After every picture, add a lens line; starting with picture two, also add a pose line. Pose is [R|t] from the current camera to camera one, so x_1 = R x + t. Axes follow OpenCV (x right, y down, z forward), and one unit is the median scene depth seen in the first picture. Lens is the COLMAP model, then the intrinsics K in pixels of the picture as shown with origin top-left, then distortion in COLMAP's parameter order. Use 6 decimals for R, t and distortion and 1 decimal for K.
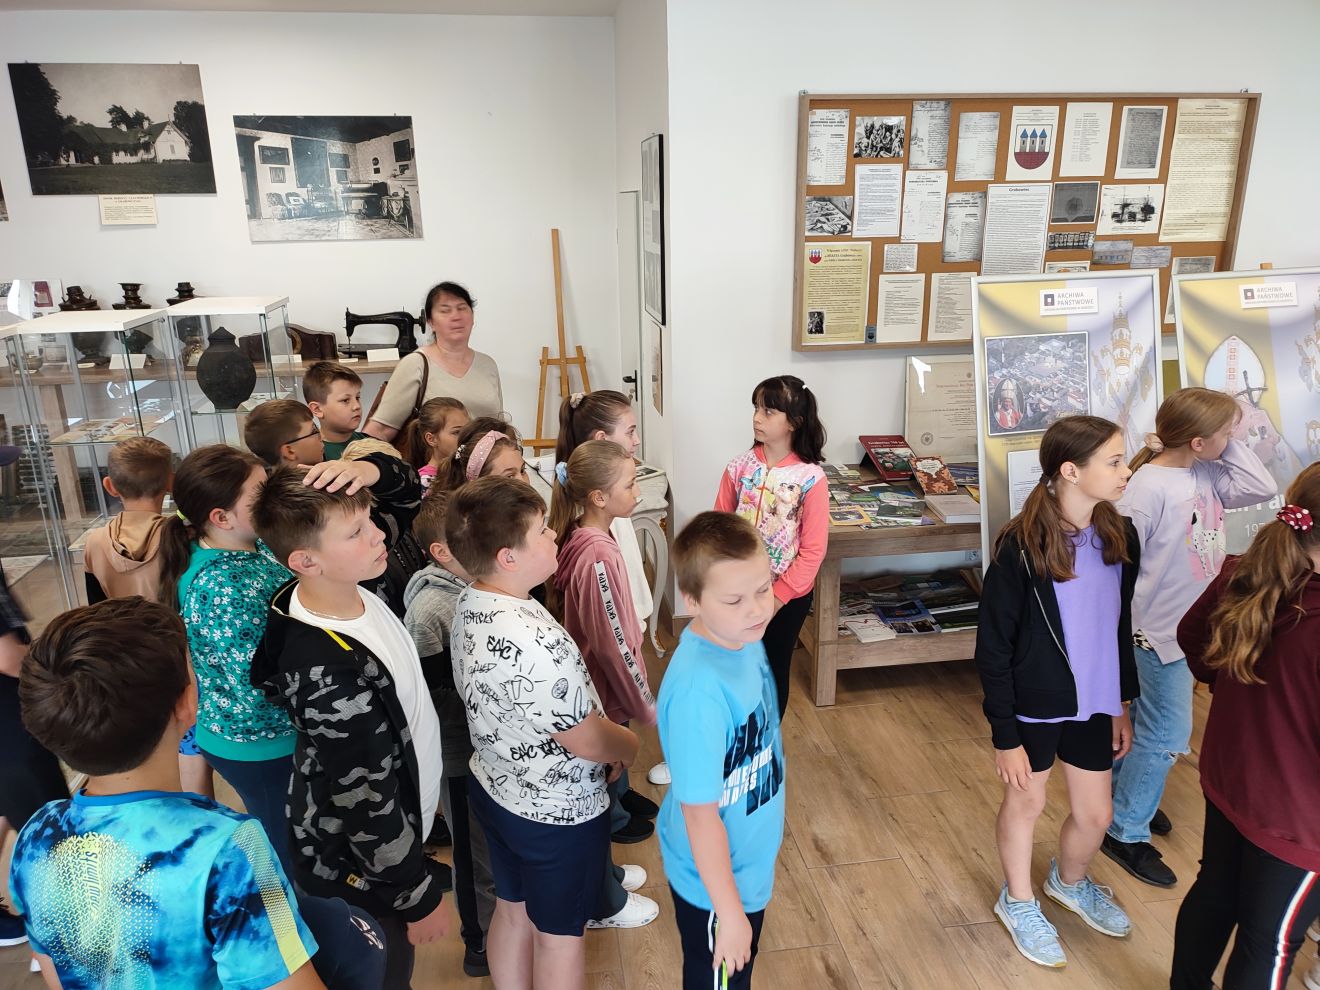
lens RADIAL K [[954.0, 0, 658.7], [0, 954.0, 495.5], [0, 0, 1]] dist [0.046046, -0.043754]
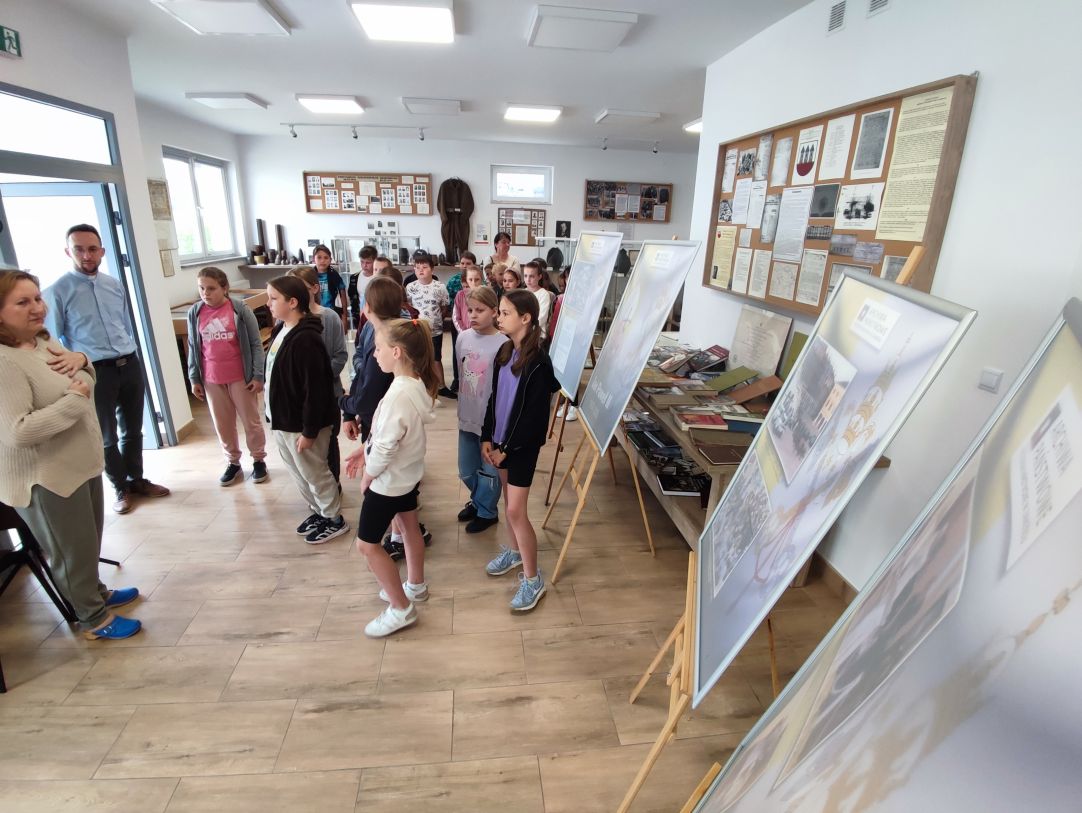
lens RADIAL K [[516.7, 0, 538.2], [0, 516.7, 410.2], [0, 0, 1]] dist [-0.049054, -0.000433]
pose [[-0.028051, 0.351911, -0.935613, 1.133173], [-0.323696, 0.882350, 0.341583, -0.172065], [0.945745, 0.312436, 0.089162, 0.685420]]
